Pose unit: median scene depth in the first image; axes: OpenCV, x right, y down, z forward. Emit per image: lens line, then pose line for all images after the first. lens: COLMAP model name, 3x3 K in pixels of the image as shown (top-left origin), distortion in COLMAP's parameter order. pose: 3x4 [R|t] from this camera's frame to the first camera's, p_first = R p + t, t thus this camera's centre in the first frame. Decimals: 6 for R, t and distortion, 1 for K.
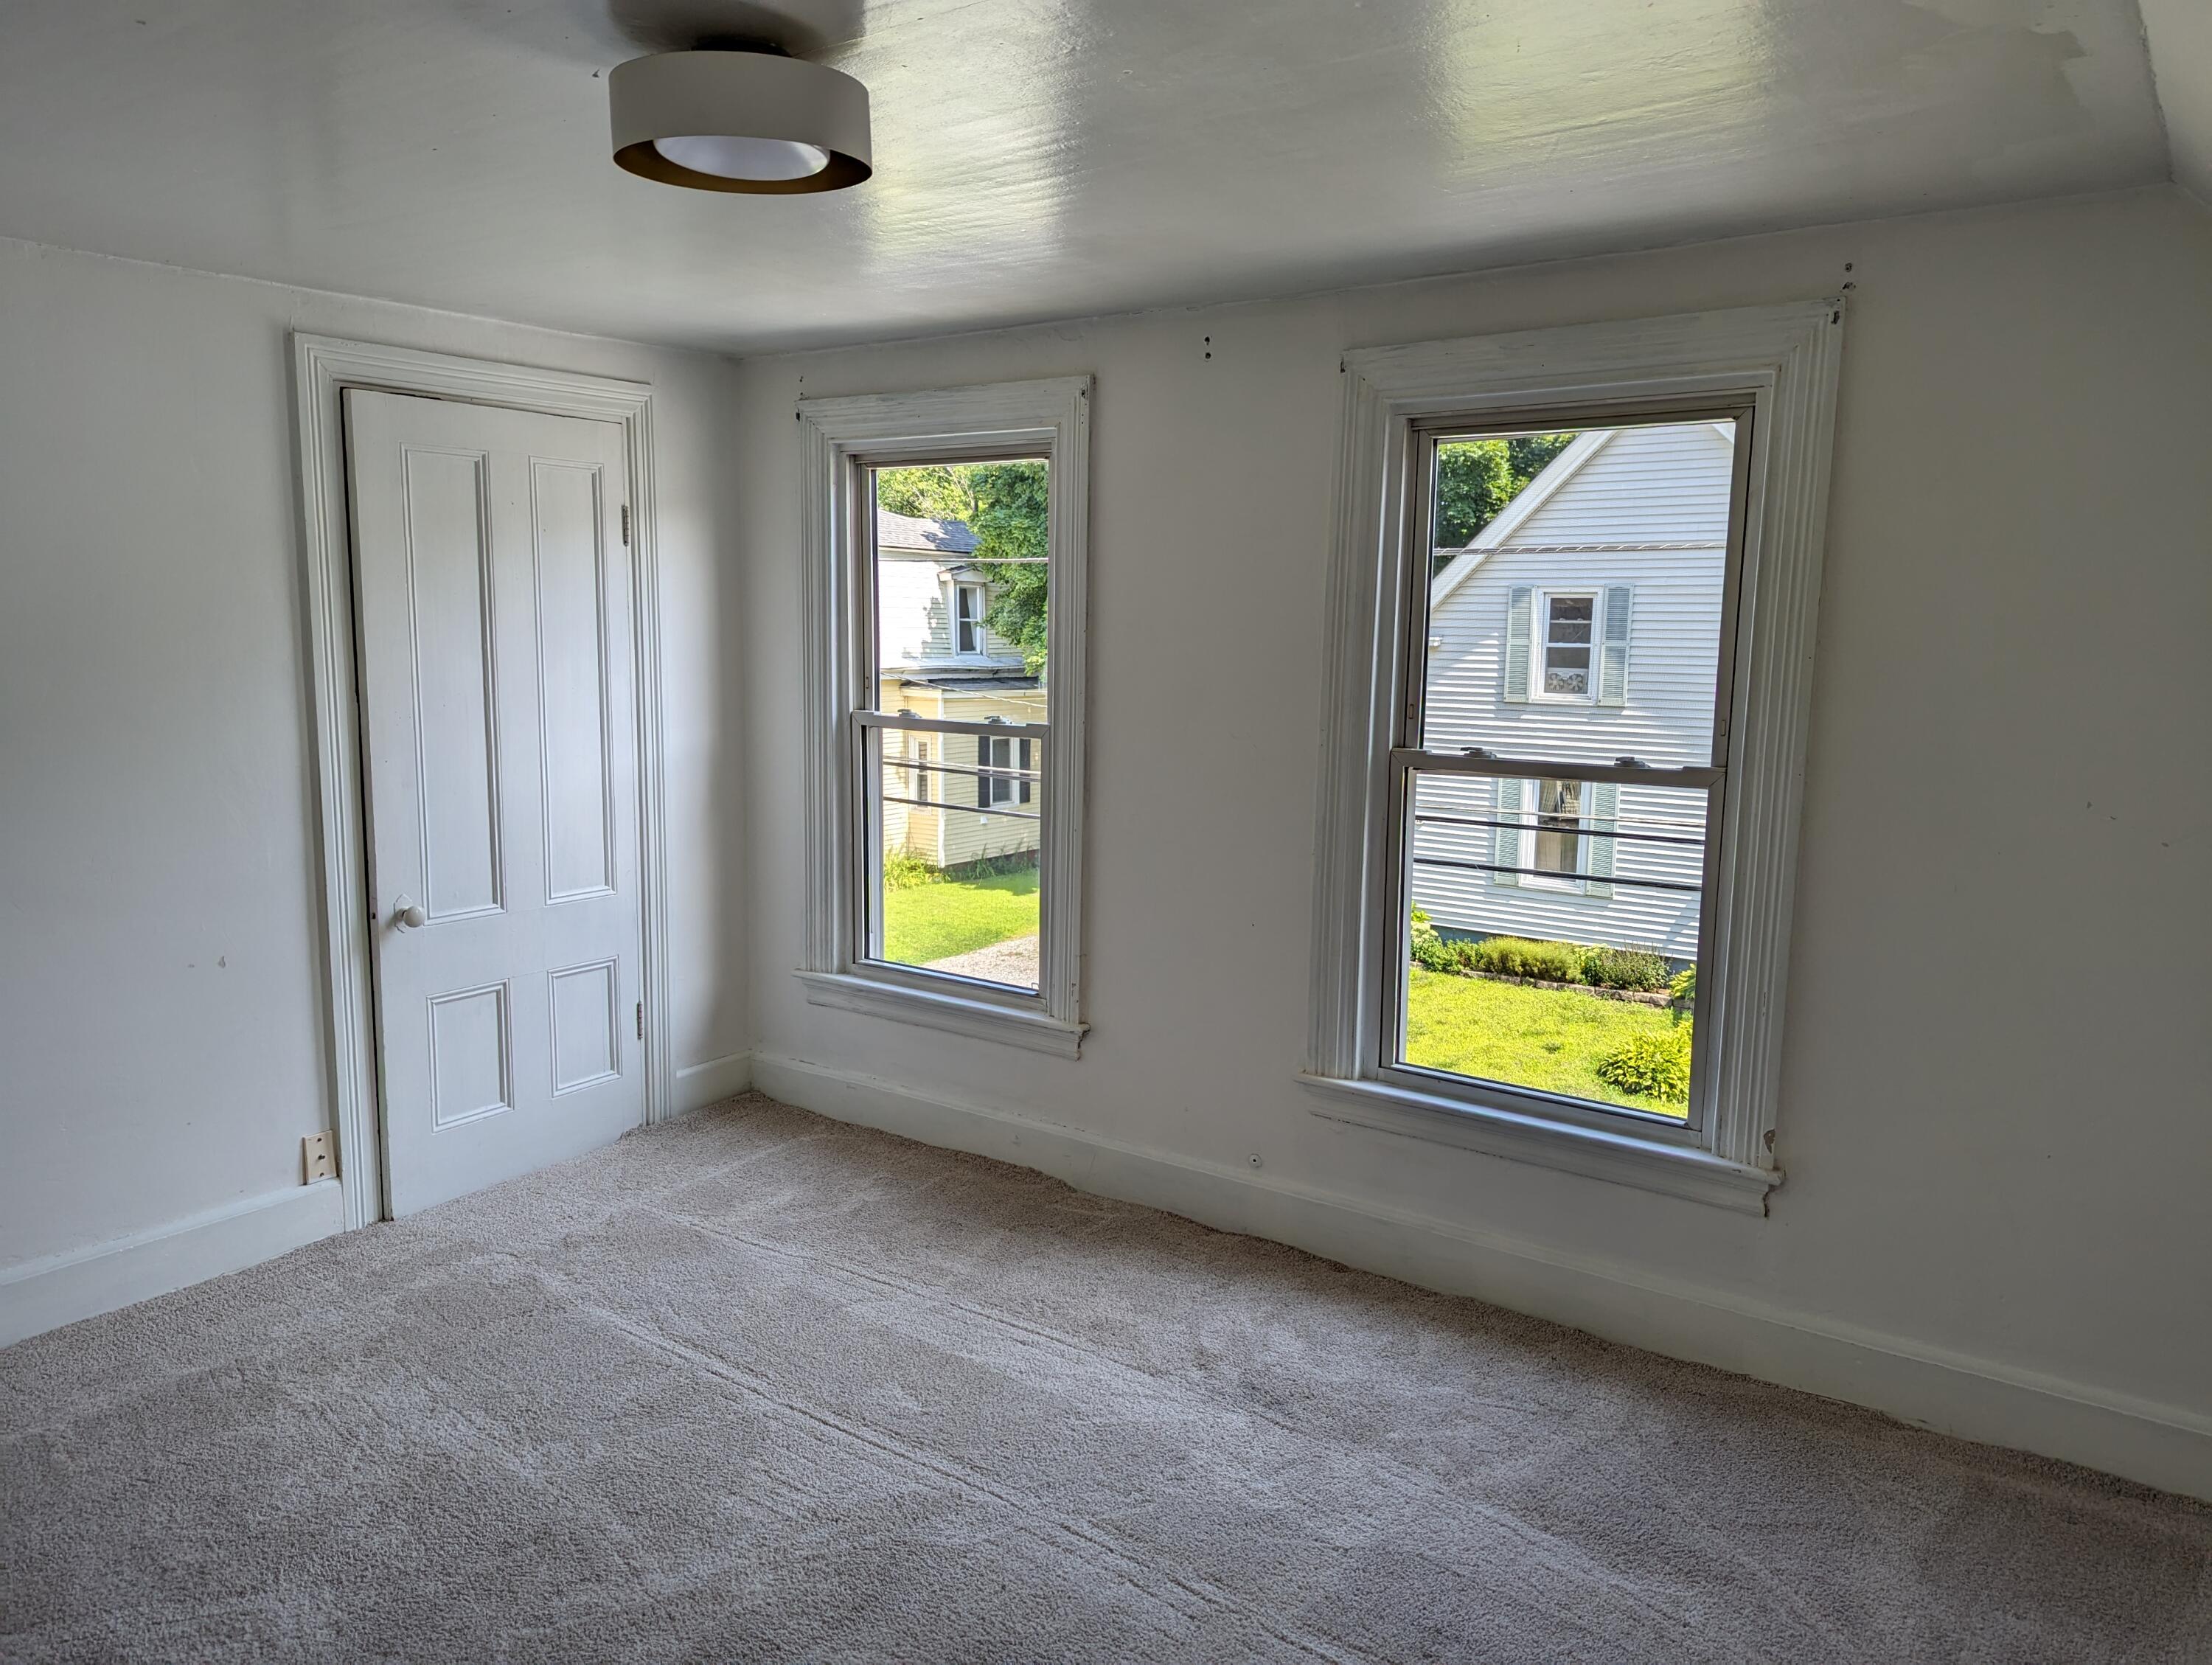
lens RADIAL K [[1550.1, 0, 1106.0], [0, 1550.1, 832.5], [0, 0, 1]] dist [0.071420, -0.078342]
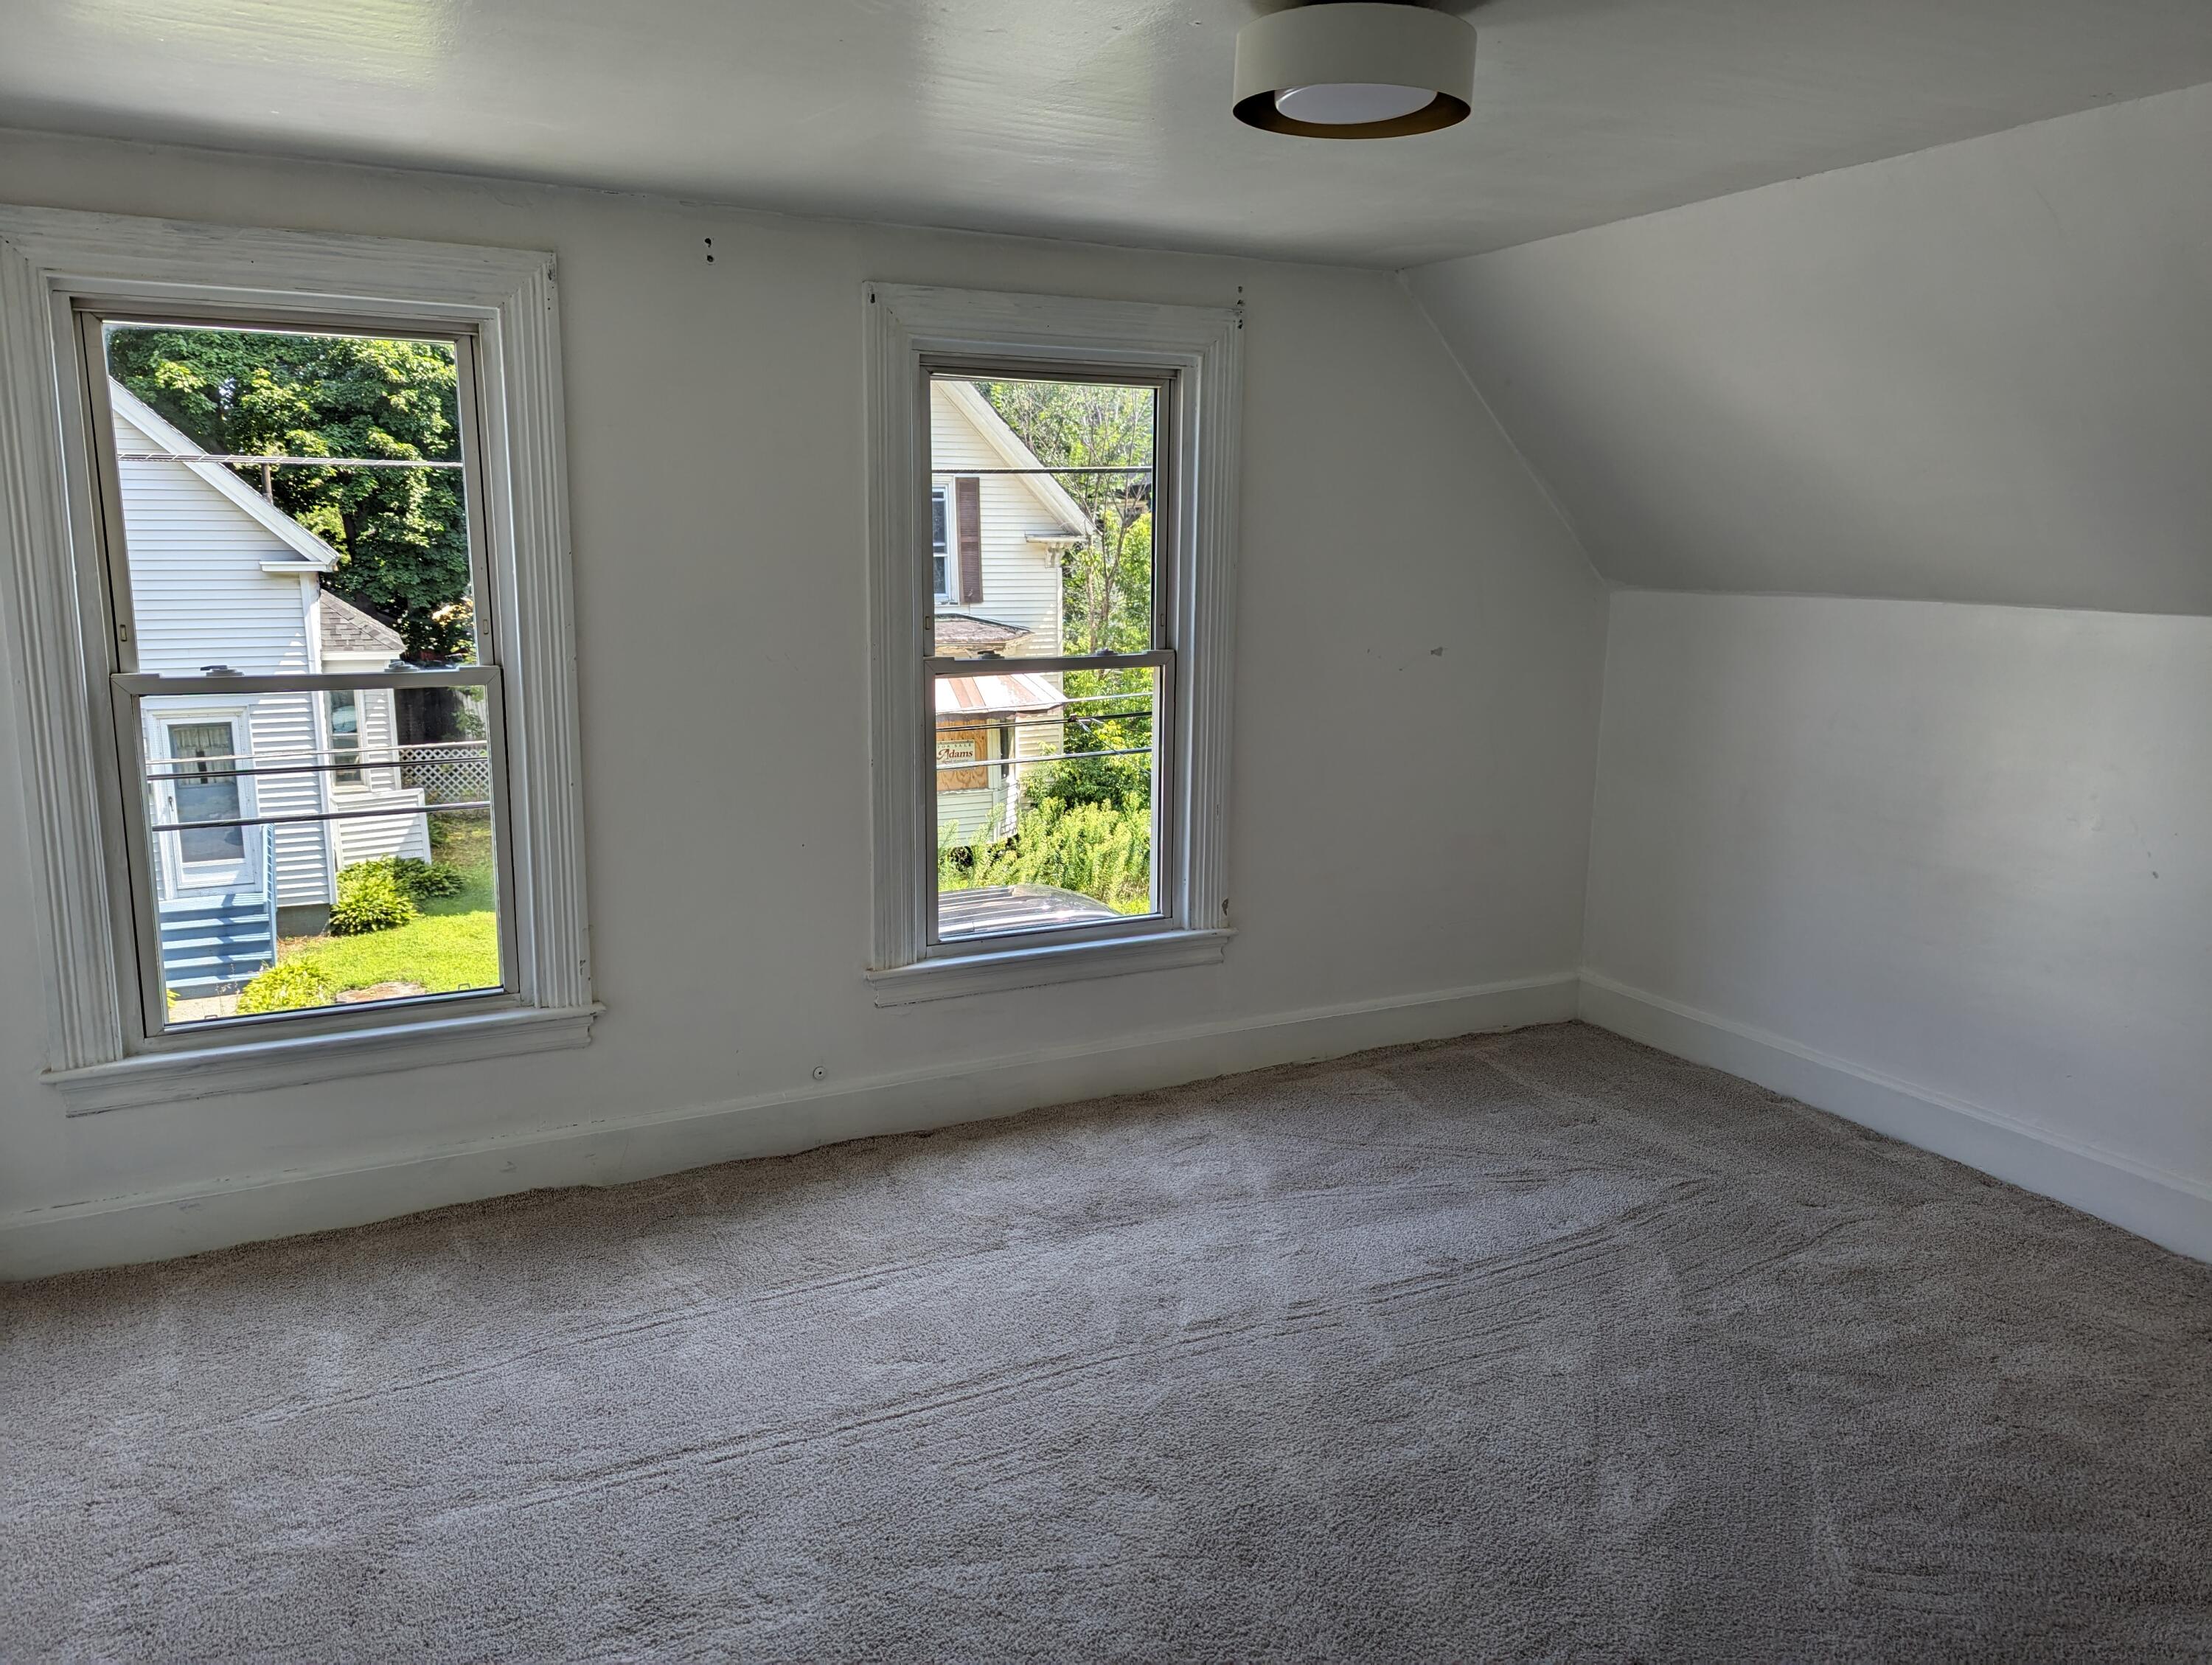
lens RADIAL K [[1564.3, 0, 1099.5], [0, 1564.3, 826.0], [0, 0, 1]] dist [0.070510, -0.077148]
pose [[0.464874, -0.167262, 0.869434, -0.645535], [0.125319, 0.984537, 0.122399, -0.048692], [-0.876463, 0.052057, 0.478646, 0.316113]]
